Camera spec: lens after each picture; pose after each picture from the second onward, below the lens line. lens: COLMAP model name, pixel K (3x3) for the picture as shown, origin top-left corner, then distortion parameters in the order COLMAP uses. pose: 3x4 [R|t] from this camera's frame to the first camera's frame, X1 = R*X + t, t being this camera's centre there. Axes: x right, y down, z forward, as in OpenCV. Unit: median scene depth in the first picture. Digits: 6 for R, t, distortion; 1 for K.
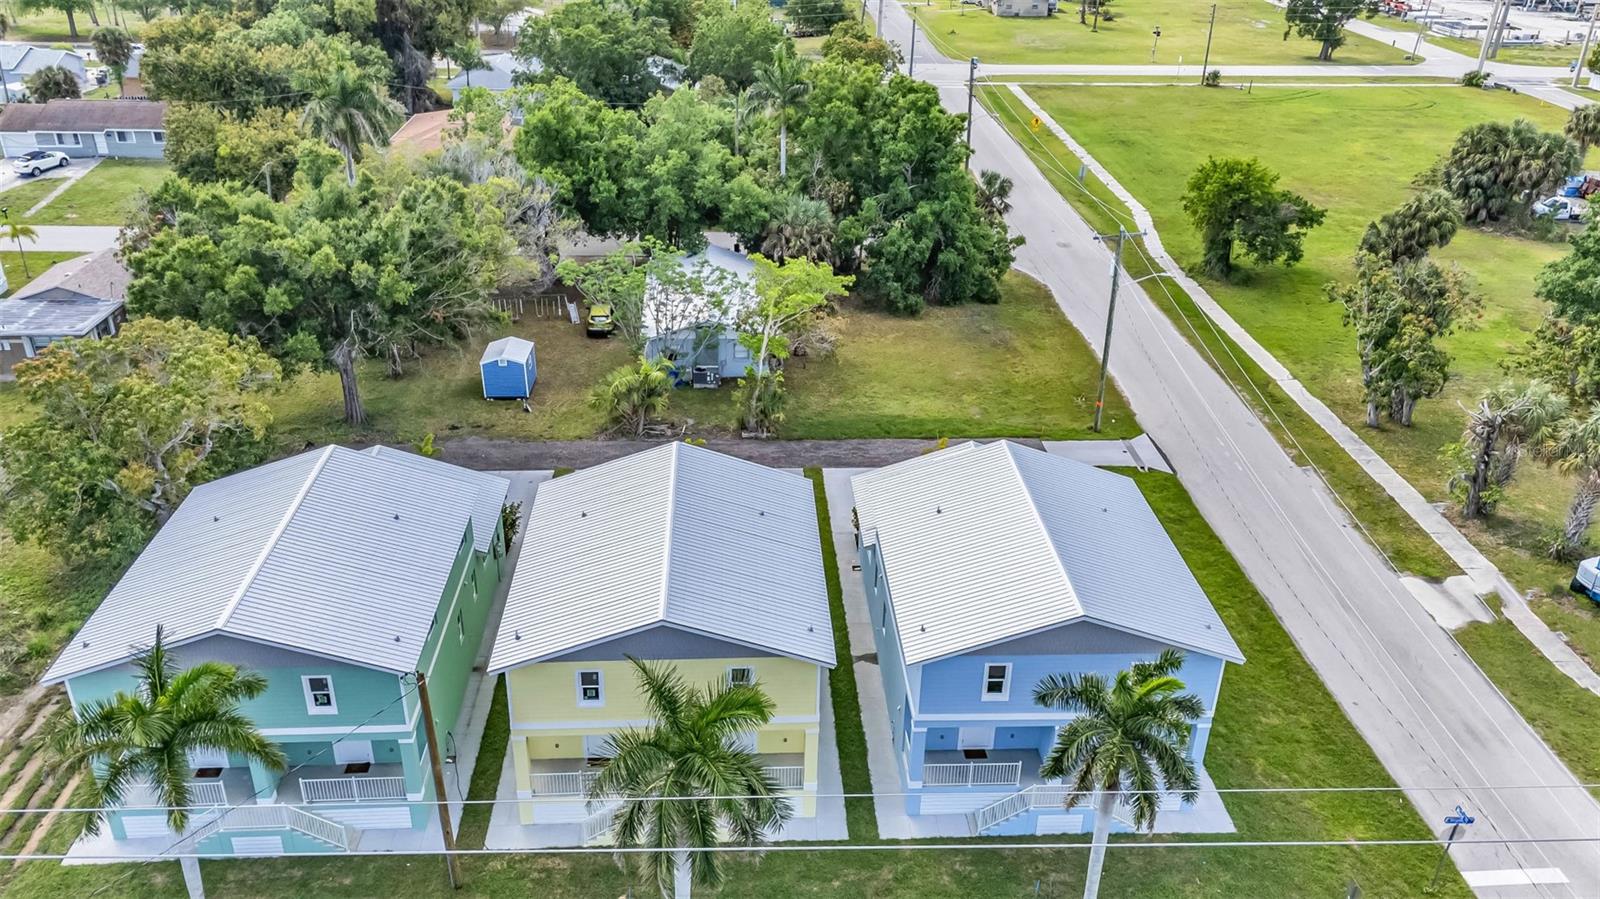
lens RADIAL K [[1217.8, 0, 800.9], [0, 1217.8, 451.9], [0, 0, 1]] dist [0.070715, -0.061025]
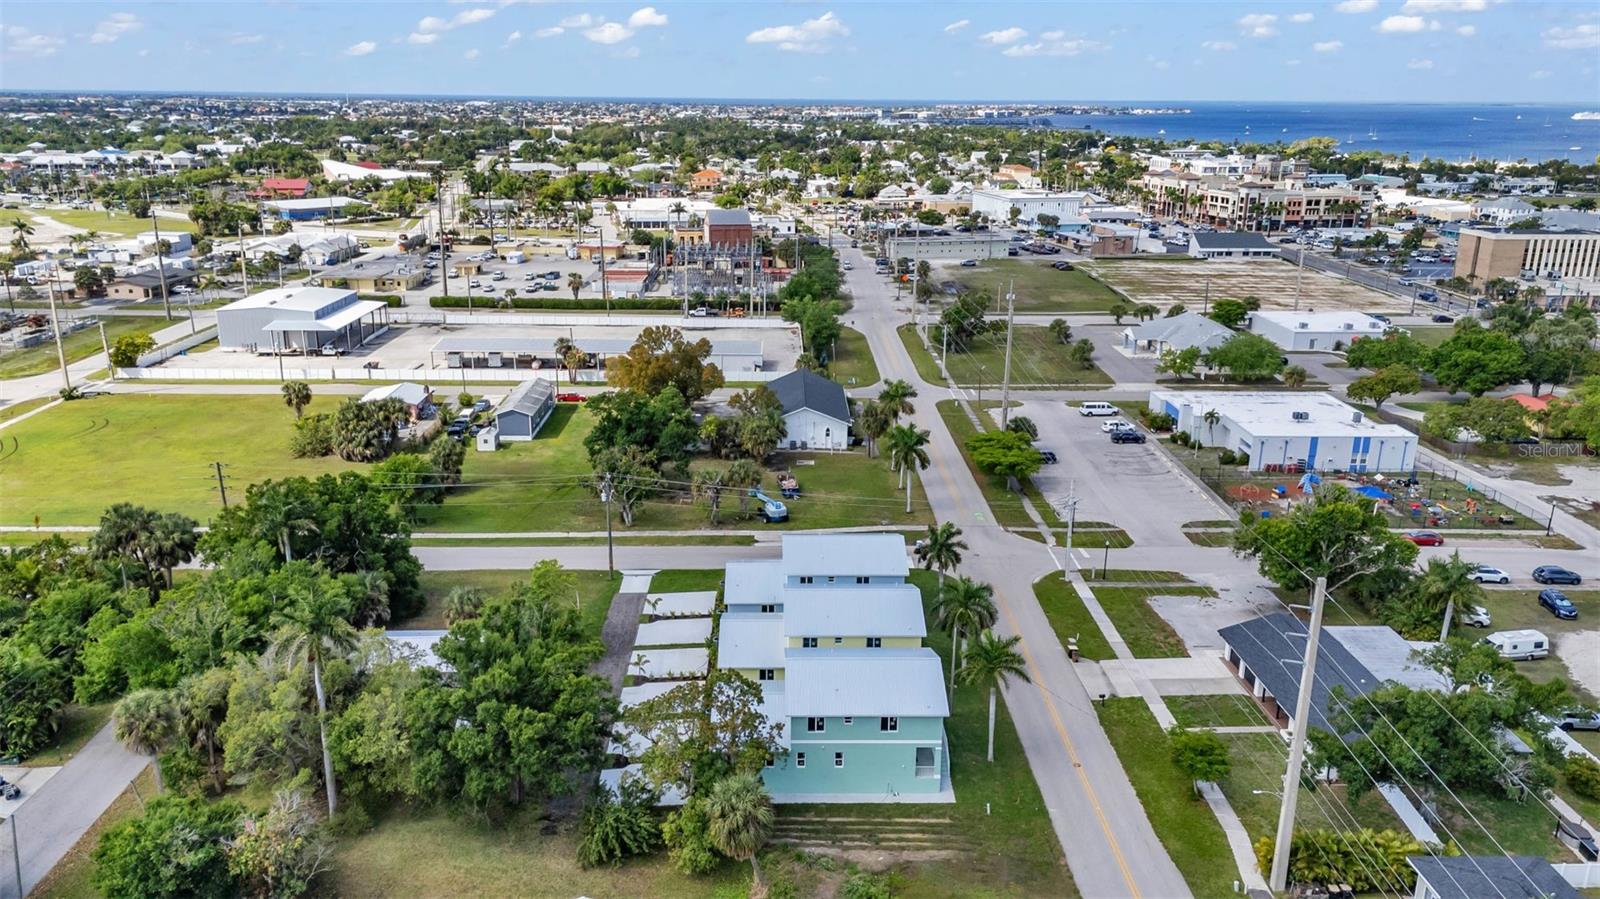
lens RADIAL K [[1171.8, 0, 800.3], [0, 1171.8, 451.2], [0, 0, 1]] dist [0.077791, -0.074943]
pose [[0.035355, -0.308804, 0.950468, -1.302064], [0.454640, 0.851920, 0.259874, -0.484045], [-0.889973, 0.422933, 0.170514, 0.315574]]
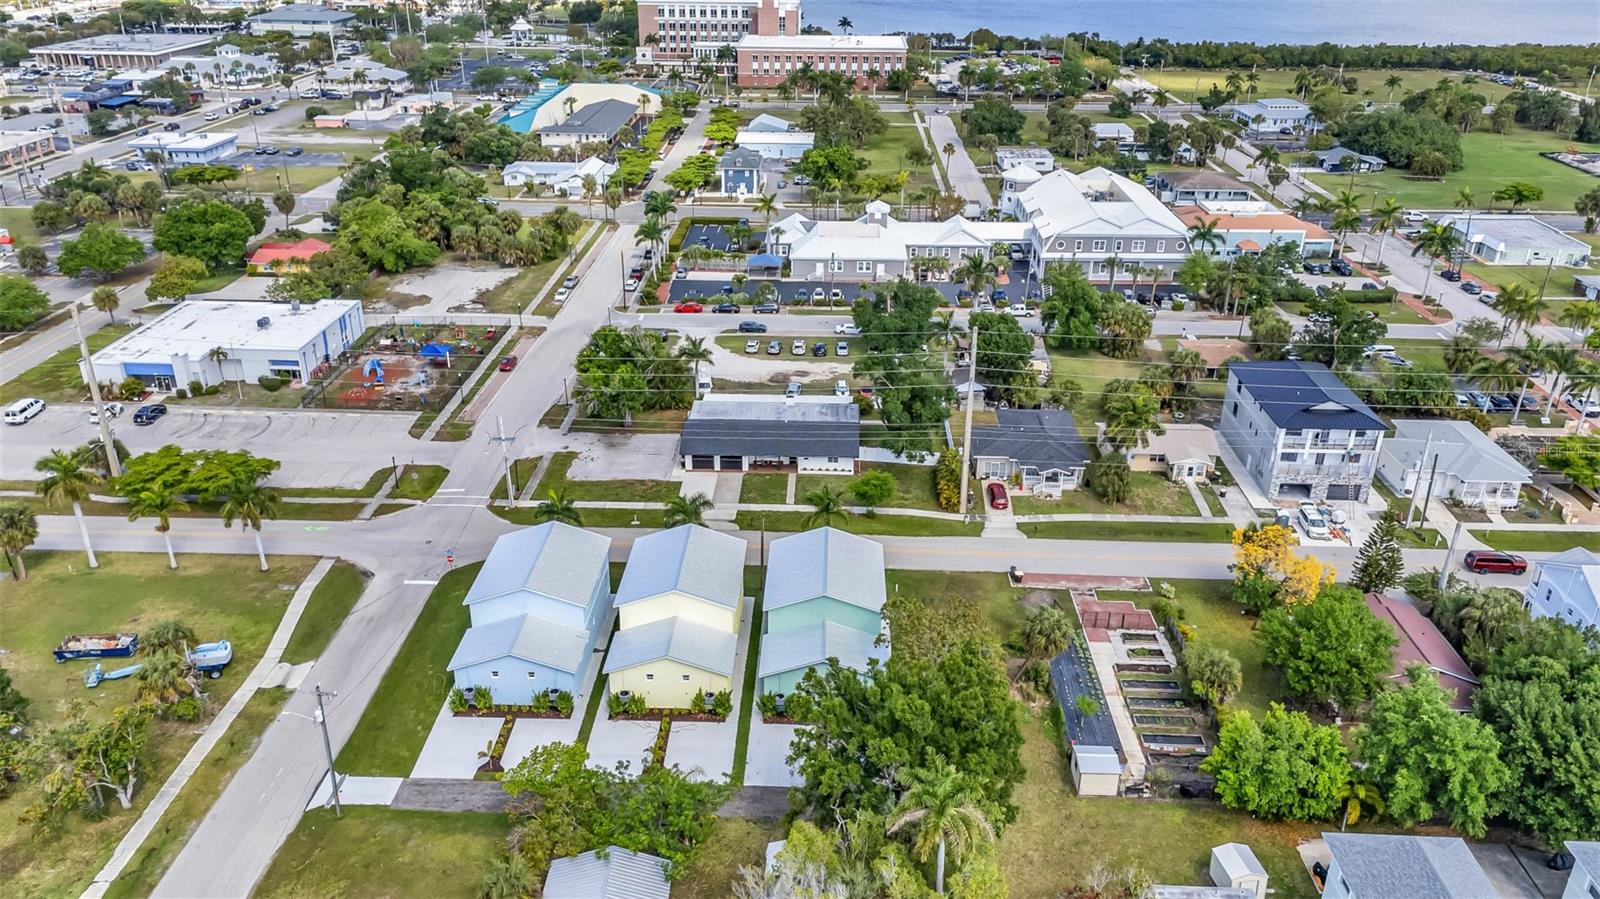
lens RADIAL K [[1171.8, 0, 800.3], [0, 1171.8, 451.2], [0, 0, 1]] dist [0.077791, -0.074943]
pose [[-0.995310, -0.064645, 0.071971, -0.293914], [0.017954, 0.607599, 0.794041, -1.159095], [-0.095060, 0.791609, -0.603588, 1.298778]]
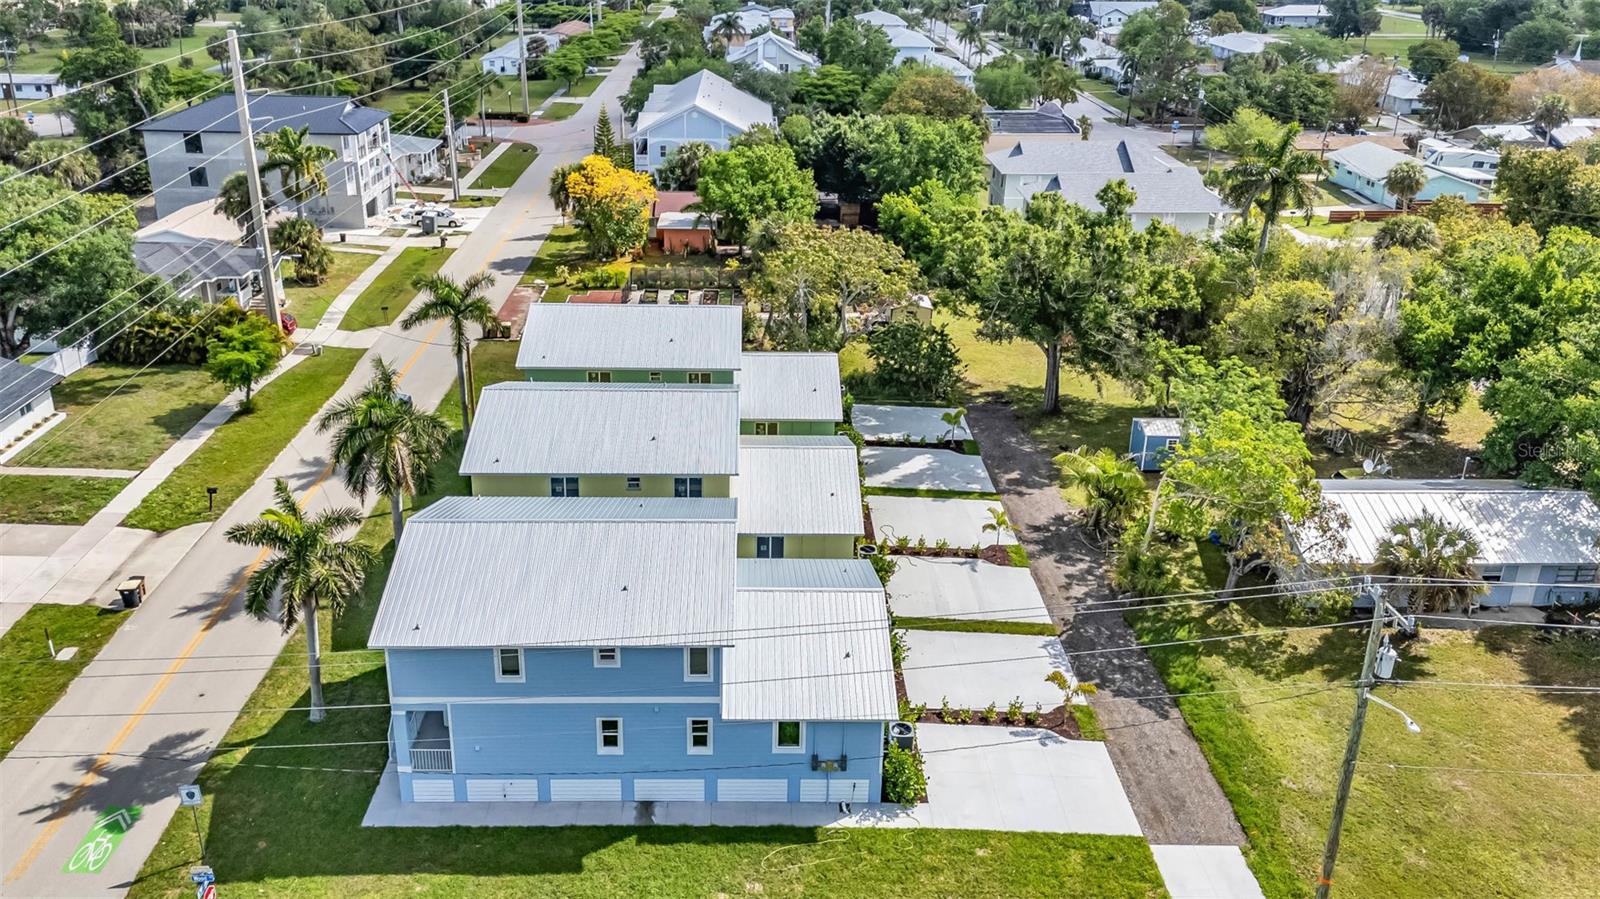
lens RADIAL K [[1216.0, 0, 763.3], [0, 1216.0, 357.8], [0, 0, 1]] dist [0.072560, -0.046140]
pose [[-0.046129, 0.322305, -0.945511, 0.641619], [-0.473395, 0.826432, 0.304809, -0.257293], [0.879642, 0.461660, 0.114455, 0.549700]]
